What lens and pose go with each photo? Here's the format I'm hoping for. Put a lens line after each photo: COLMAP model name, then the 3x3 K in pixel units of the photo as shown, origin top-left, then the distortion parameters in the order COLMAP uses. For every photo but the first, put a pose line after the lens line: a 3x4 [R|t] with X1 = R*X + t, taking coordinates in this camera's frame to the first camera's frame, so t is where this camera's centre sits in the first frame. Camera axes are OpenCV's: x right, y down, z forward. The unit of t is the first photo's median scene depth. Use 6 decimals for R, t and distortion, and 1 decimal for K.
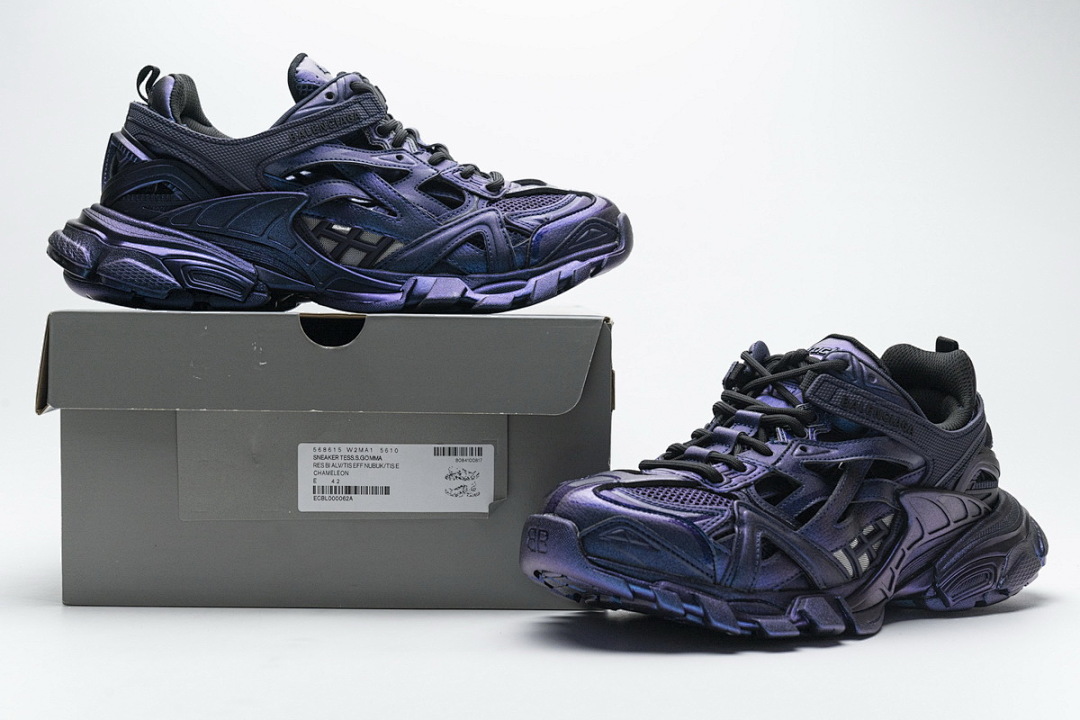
lens RADIAL K [[1550.6, 0, 540.0], [0, 1550.6, 360.0], [0, 0, 1]] dist [0.192128, -1.439577]
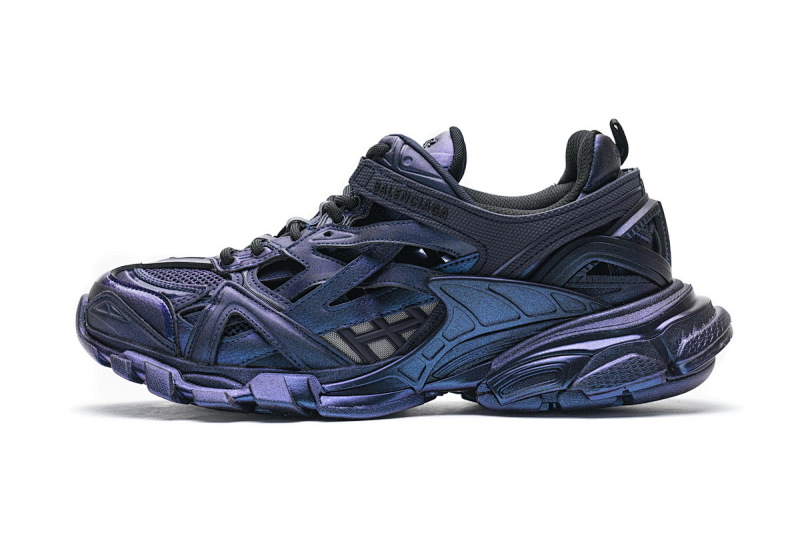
lens RADIAL K [[1510.5, 0, 400.0], [0, 1510.5, 266.5], [0, 0, 1]] dist [0.034541, 0.101729]
pose [[0.769105, -0.010022, -0.639044, 0.829189], [0.012509, 0.999922, -0.000626, 0.079932], [0.639000, -0.007512, 0.769170, 0.287244]]
